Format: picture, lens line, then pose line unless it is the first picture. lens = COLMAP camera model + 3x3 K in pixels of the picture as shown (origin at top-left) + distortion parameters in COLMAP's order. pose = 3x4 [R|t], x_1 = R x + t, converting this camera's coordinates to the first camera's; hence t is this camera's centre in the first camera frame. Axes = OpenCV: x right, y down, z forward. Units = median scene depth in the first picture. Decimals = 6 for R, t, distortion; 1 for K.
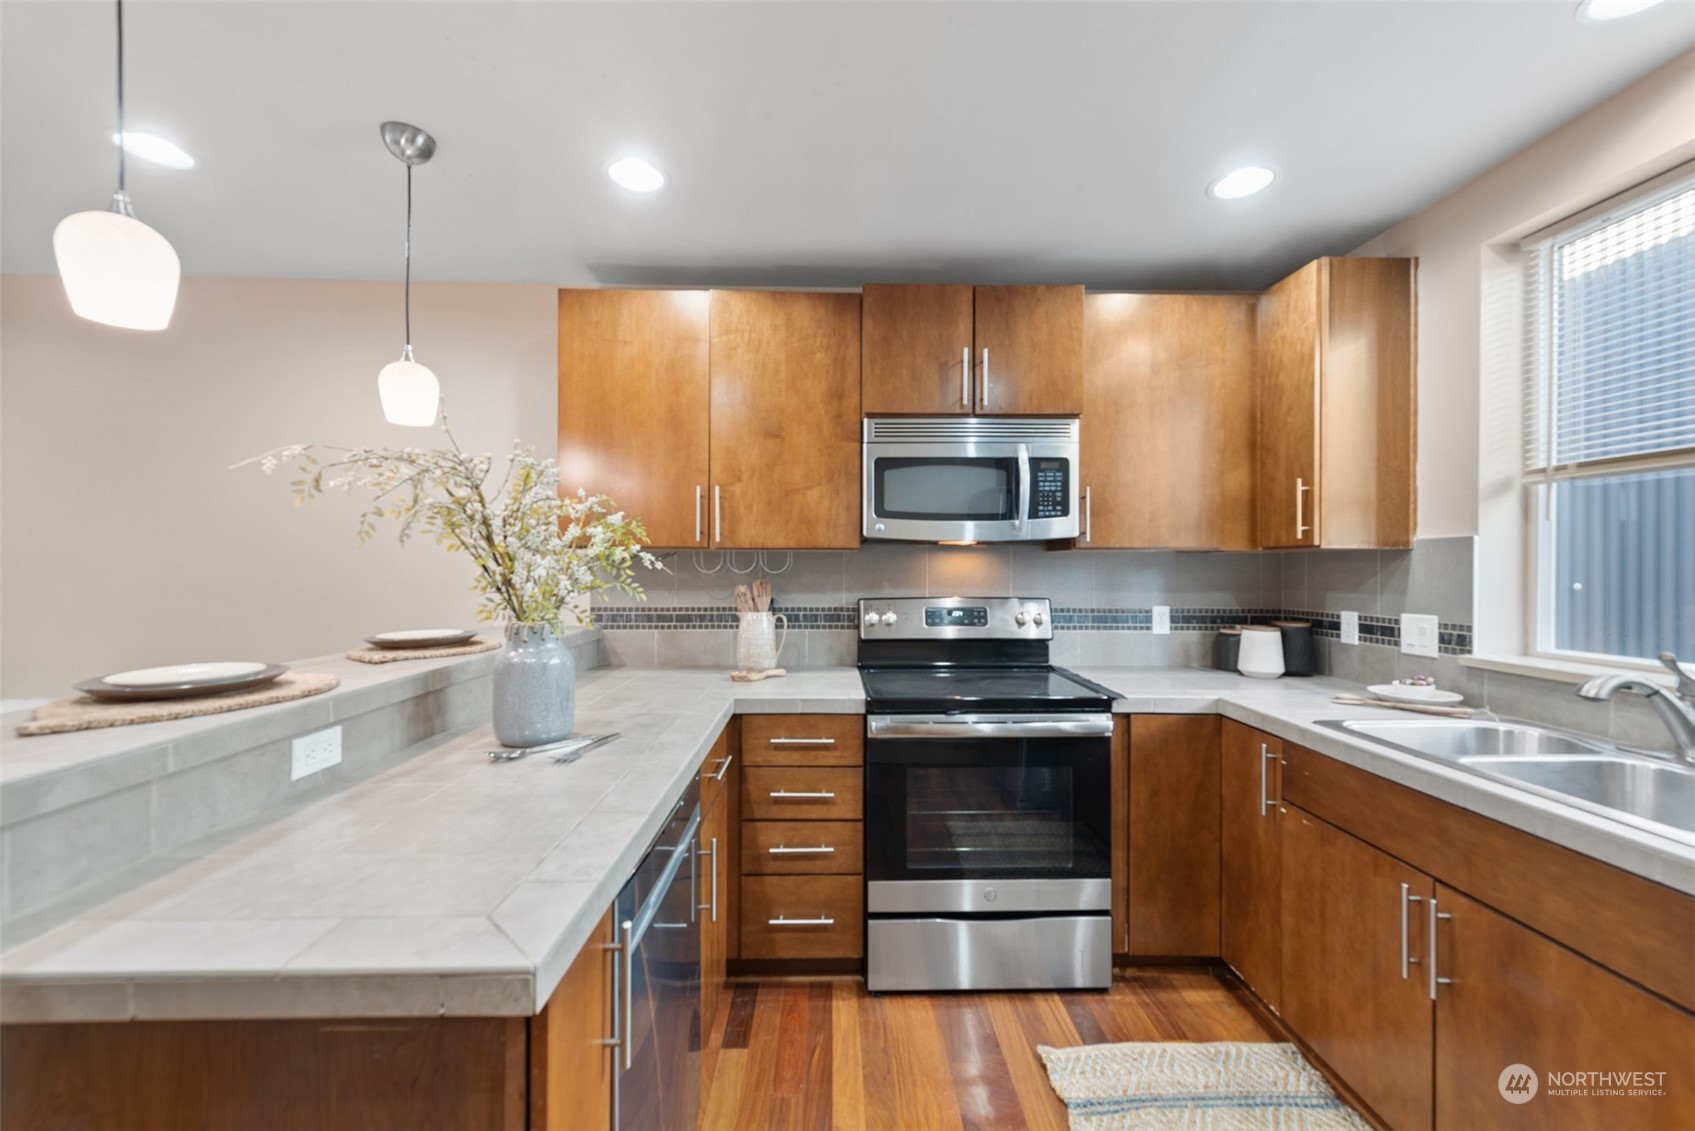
lens RADIAL K [[667.2, 0, 848.7], [0, 667.2, 568.3], [0, 0, 1]] dist [0.013256, -0.003387]
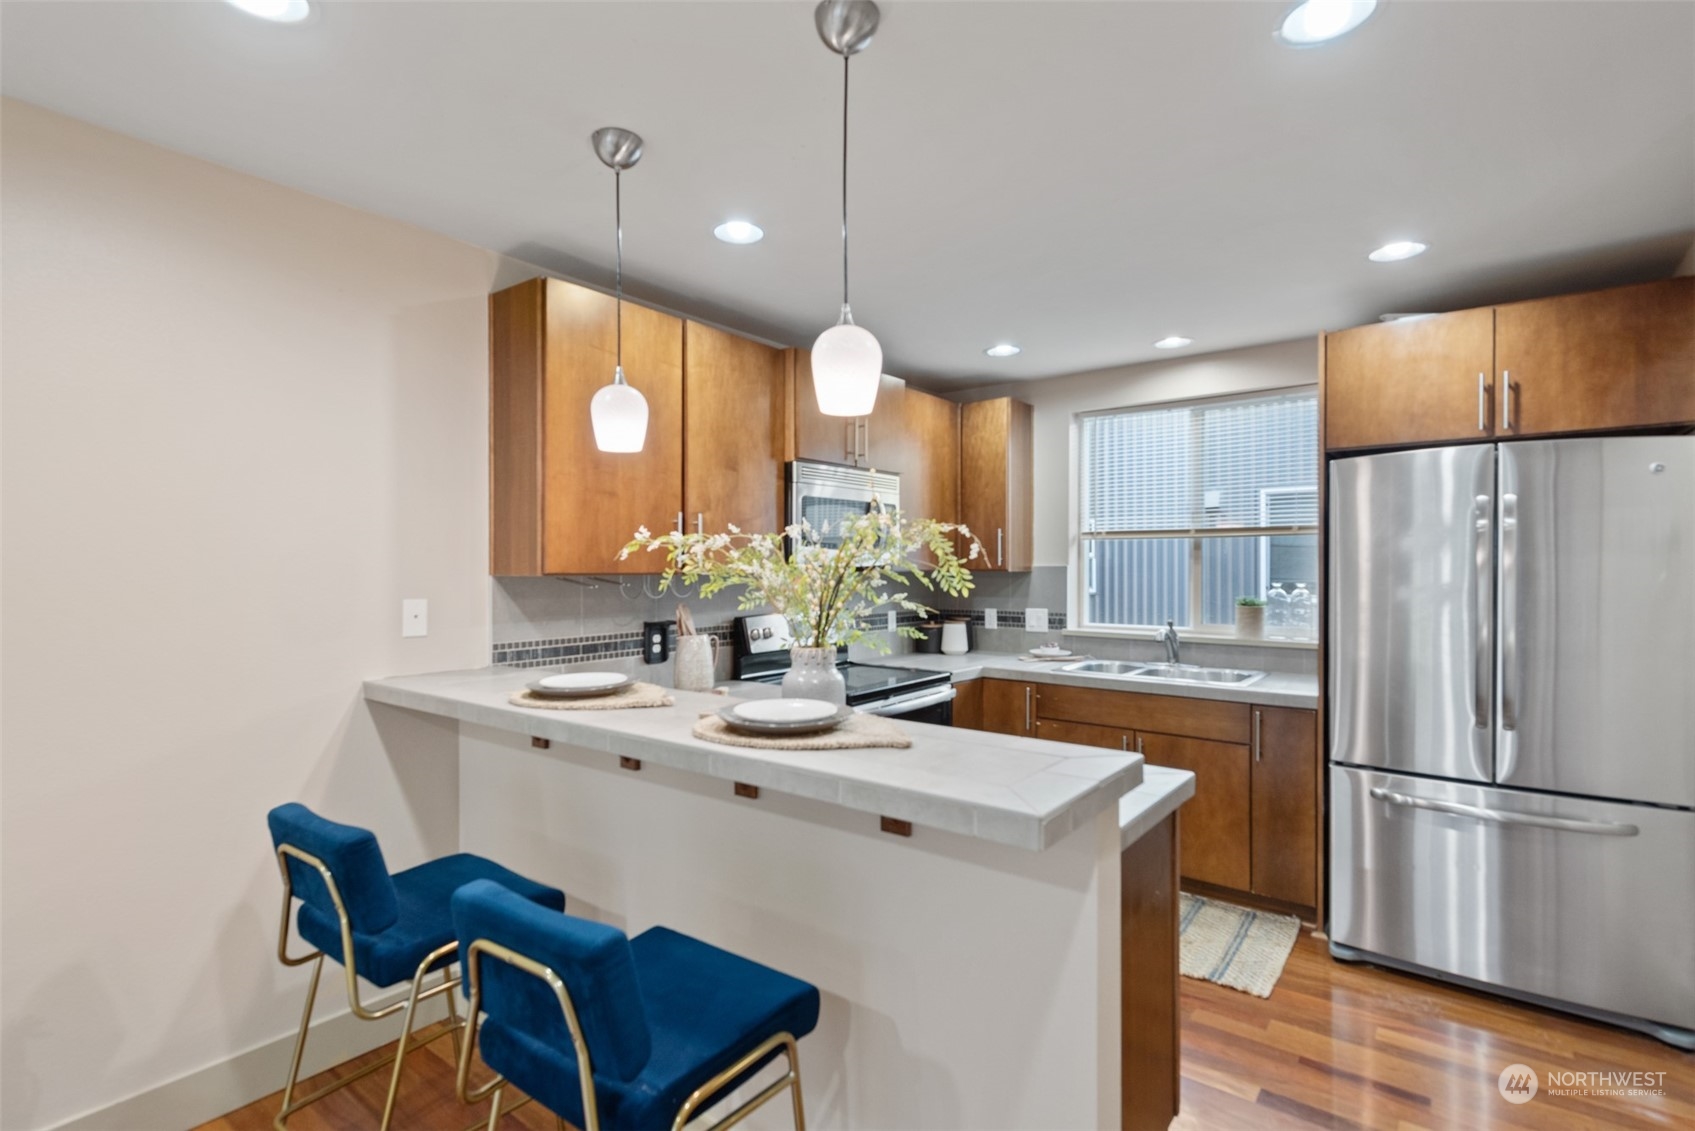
lens RADIAL K [[800.8, 0, 838.7], [0, 800.8, 572.1], [0, 0, 1]] dist [0.003473, -0.002445]
pose [[0.642689, -0.009378, 0.766070, -1.068228], [0.004676, 0.999954, 0.008318, -0.045941], [-0.766113, -0.001764, 0.642704, 0.046982]]
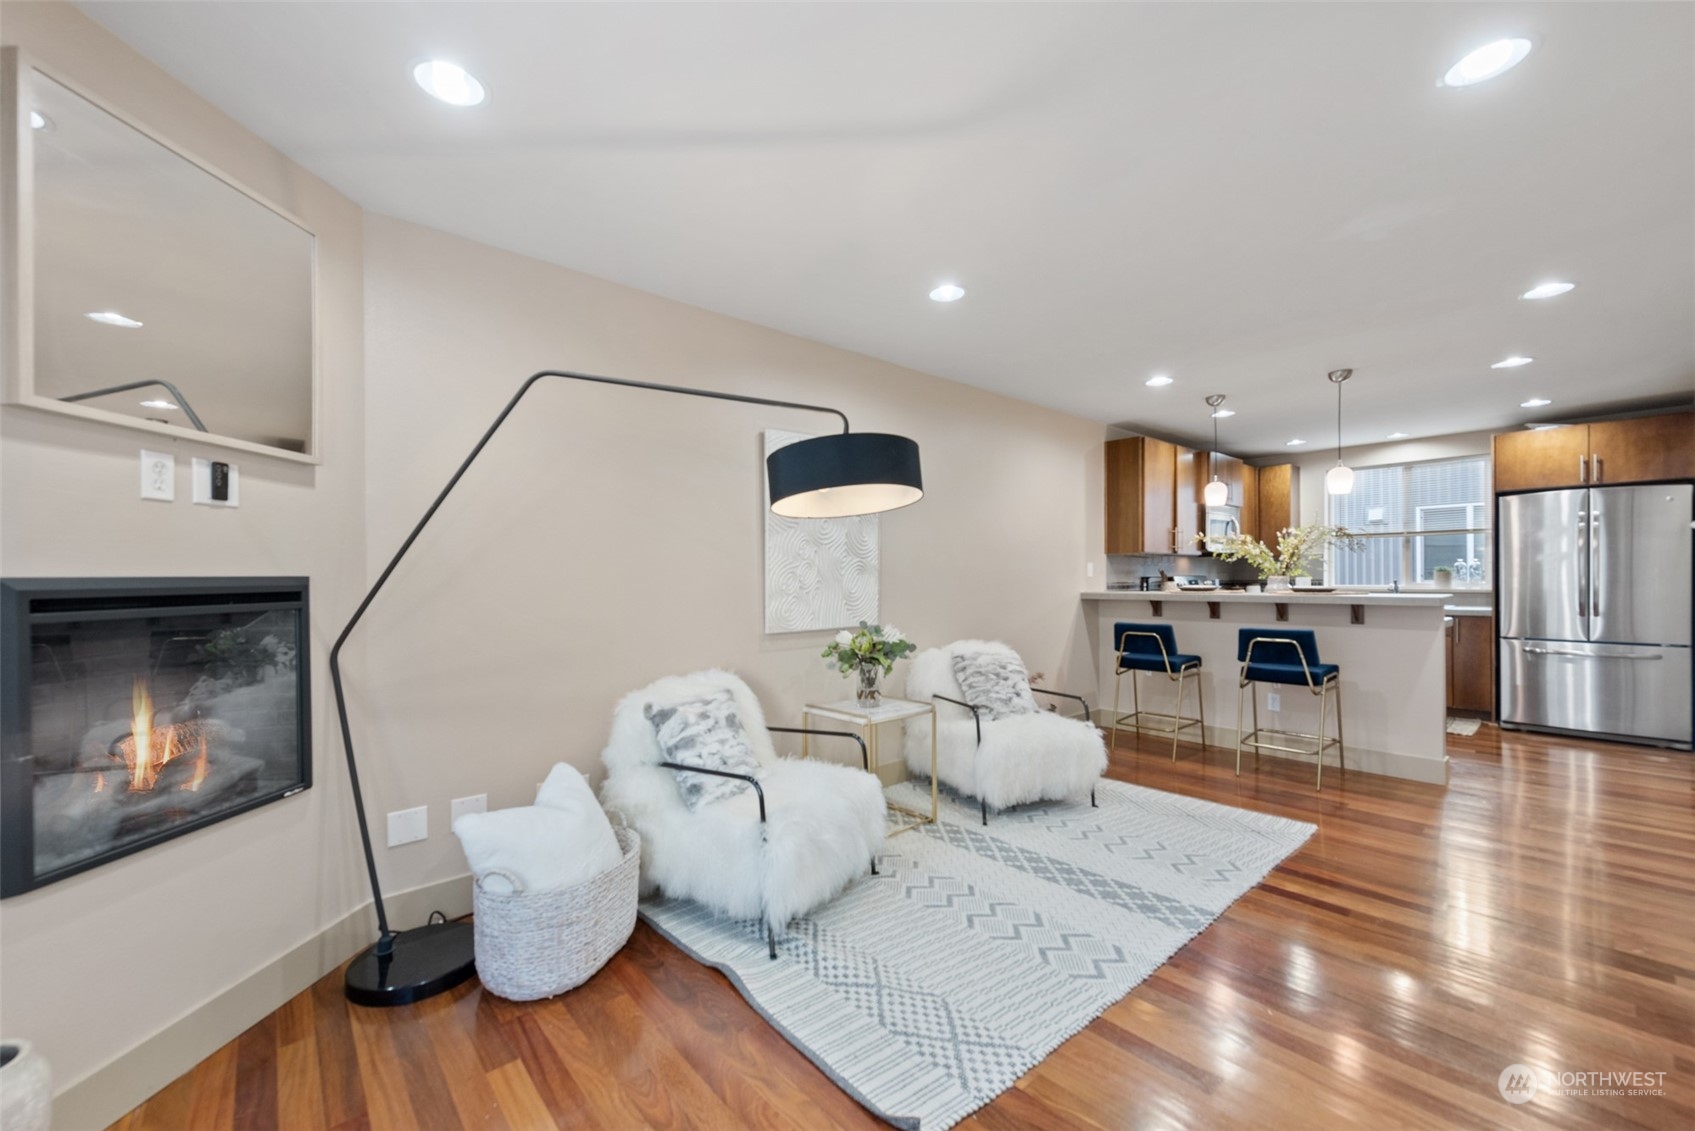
lens RADIAL K [[667.2, 0, 848.9], [0, 667.2, 581.6], [0, 0, 1]] dist [0.013256, -0.003387]
pose [[0.768138, -0.012886, 0.640155, -2.828437], [0.011441, 0.999914, 0.006400, 0.041752], [-0.640182, 0.002408, 0.768219, -0.081699]]
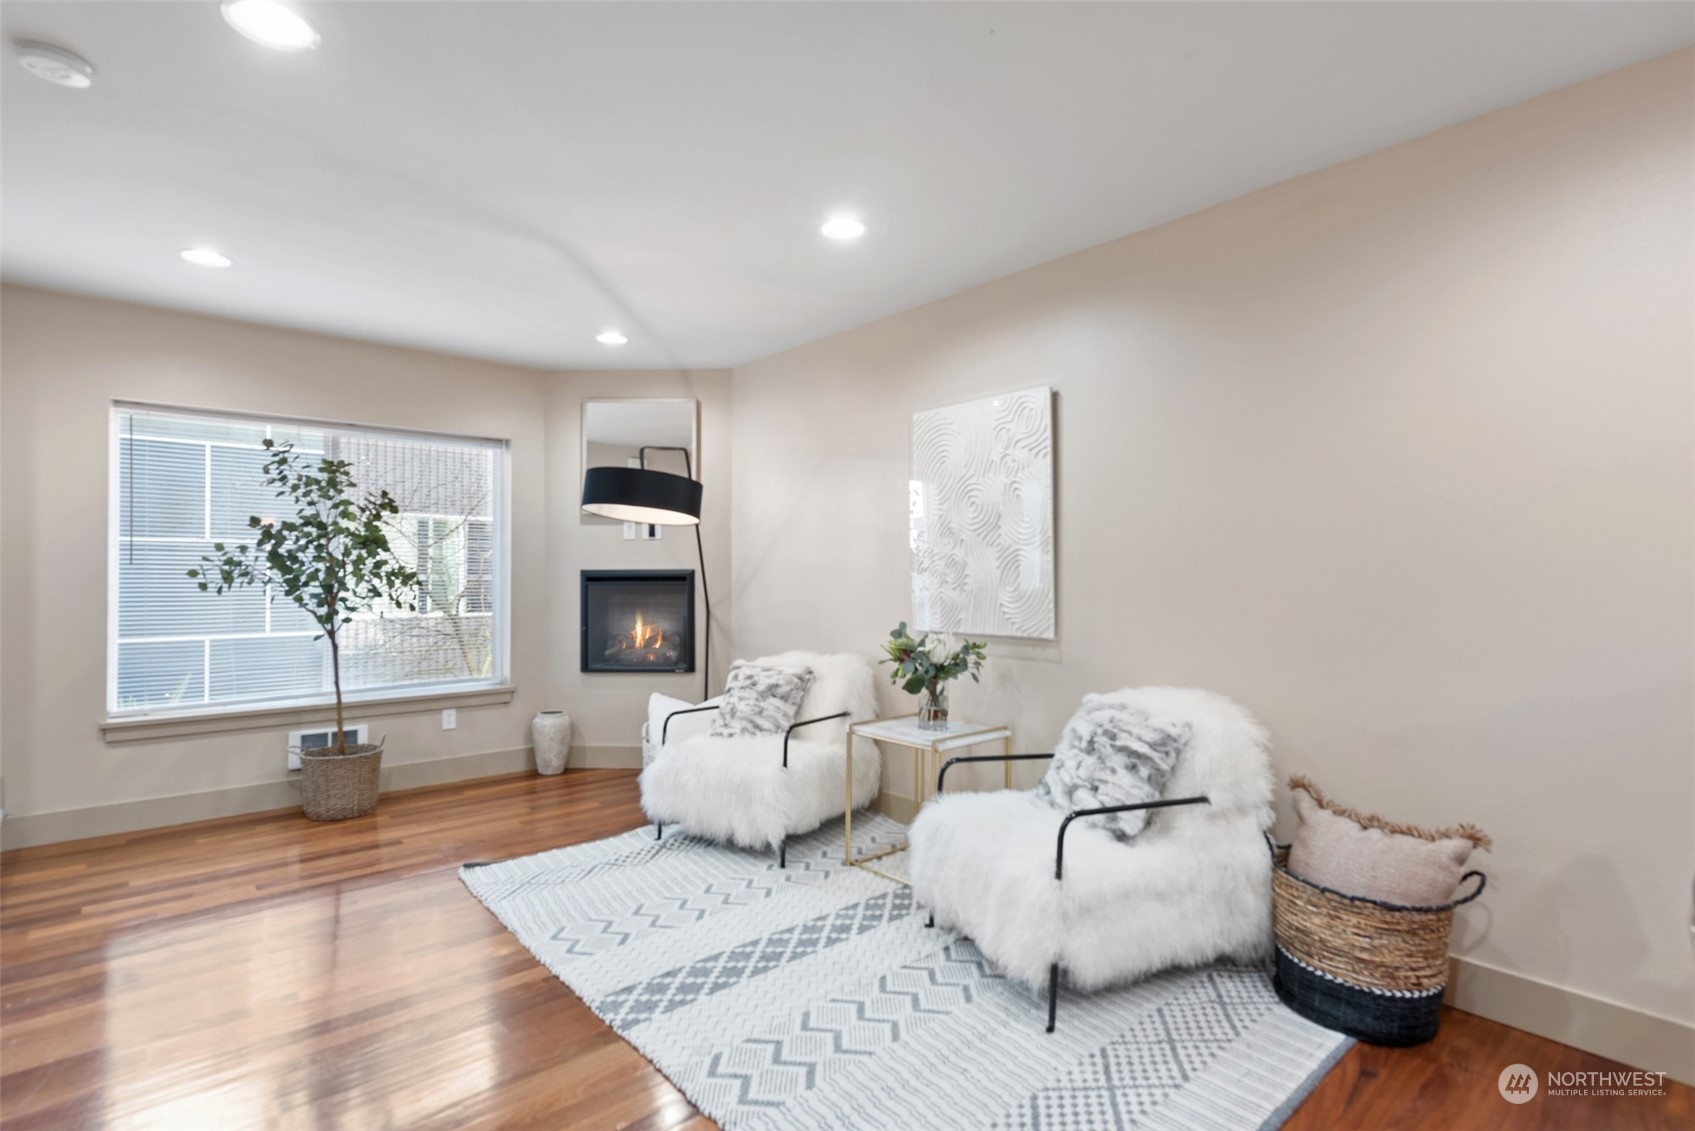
lens RADIAL K [[827.1, 0, 852.7], [0, 827.1, 574.7], [0, 0, 1]] dist [0.002400, -0.002333]
pose [[0.647175, -0.002837, -0.762336, -0.754504], [-0.000859, 0.999990, -0.004451, 0.056142], [0.762341, 0.003535, 0.647166, -0.054625]]
